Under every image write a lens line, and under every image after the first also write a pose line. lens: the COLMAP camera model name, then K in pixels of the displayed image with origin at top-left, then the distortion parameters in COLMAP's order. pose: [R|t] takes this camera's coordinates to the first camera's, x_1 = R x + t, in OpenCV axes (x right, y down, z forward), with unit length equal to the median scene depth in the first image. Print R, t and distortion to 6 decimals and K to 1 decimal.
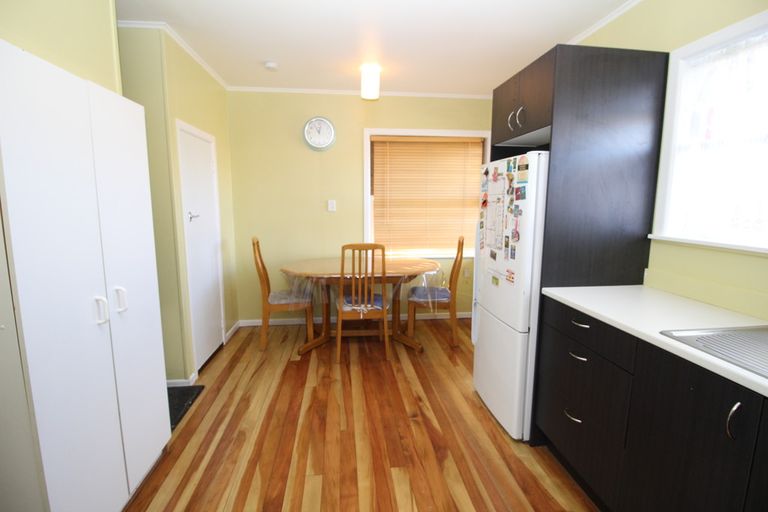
lens RADIAL K [[357.2, 0, 382.6], [0, 357.2, 249.1], [0, 0, 1]] dist [-0.000314, -0.012739]
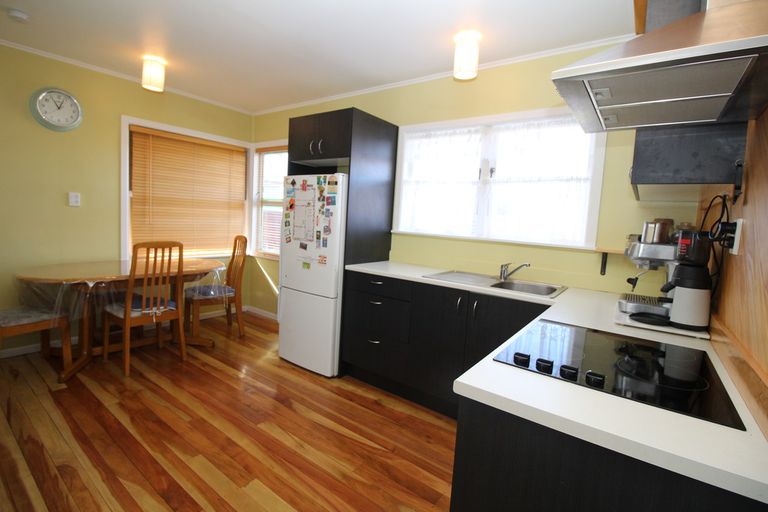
lens RADIAL K [[357.2, 0, 382.6], [0, 357.2, 249.1], [0, 0, 1]] dist [-0.000314, -0.012739]
pose [[0.682042, -0.028285, 0.730766, -0.456241], [0.043627, 0.999046, -0.002049, 0.043329], [-0.730011, 0.033279, 0.682625, -0.110825]]
